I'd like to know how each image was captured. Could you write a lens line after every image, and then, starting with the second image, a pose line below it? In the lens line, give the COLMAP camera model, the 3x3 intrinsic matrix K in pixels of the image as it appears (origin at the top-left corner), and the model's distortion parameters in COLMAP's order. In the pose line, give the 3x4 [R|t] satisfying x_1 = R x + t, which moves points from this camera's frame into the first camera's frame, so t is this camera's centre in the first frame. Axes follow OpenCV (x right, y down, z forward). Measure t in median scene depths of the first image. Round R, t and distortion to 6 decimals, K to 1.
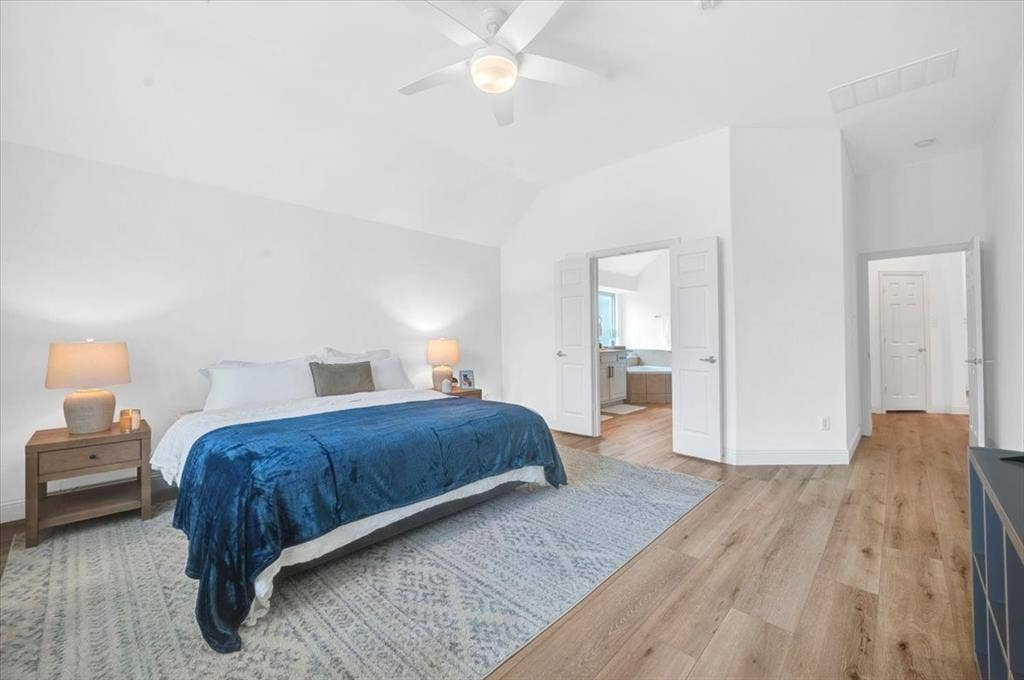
lens RADIAL K [[409.8, 0, 512.7], [0, 409.8, 336.8], [0, 0, 1]] dist [-0.001081, -0.000025]
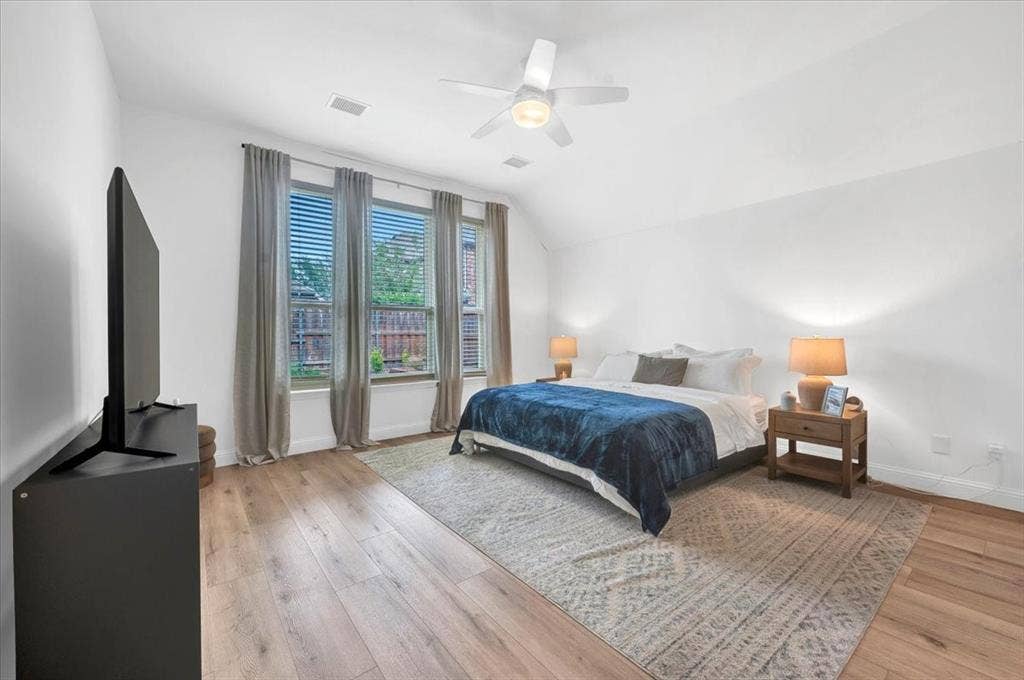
lens RADIAL K [[409.8, 0, 512.7], [0, 409.8, 336.8], [0, 0, 1]] dist [-0.001081, -0.000025]
pose [[-0.137597, 0.009278, -0.990445, 1.030412], [0.001238, 0.999957, 0.009195, -0.009184], [0.990487, 0.000039, -0.137603, 0.967675]]
